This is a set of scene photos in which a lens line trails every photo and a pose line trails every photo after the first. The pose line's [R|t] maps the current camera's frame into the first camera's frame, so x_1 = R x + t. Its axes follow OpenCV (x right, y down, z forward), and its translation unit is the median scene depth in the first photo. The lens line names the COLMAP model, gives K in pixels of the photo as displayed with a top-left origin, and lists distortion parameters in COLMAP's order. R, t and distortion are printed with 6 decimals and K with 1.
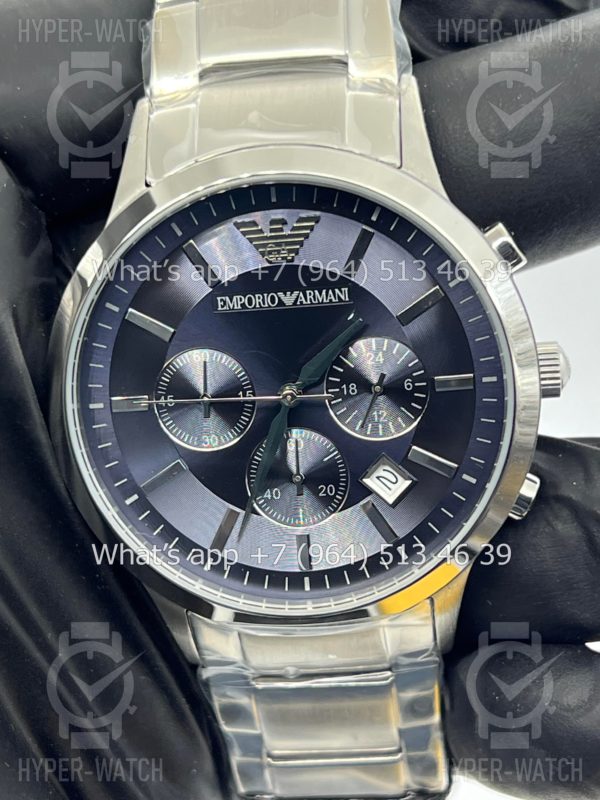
lens RADIAL K [[1867.3, 0, 300.0], [0, 1867.3, 400.0], [0, 0, 1]] dist [0.279494, -0.731673]
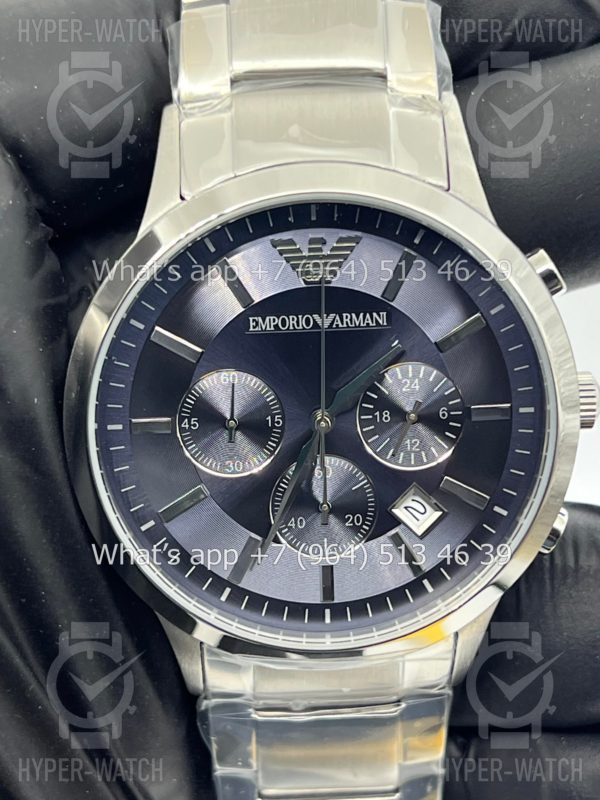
lens RADIAL K [[1867.3, 0, 300.0], [0, 1867.3, 400.0], [0, 0, 1]] dist [0.279494, -0.731673]
pose [[0.991784, 0.023201, 0.125803, -0.137545], [-0.025541, 0.999529, 0.017024, -0.029612], [-0.125349, -0.020097, 0.991909, 0.048163]]
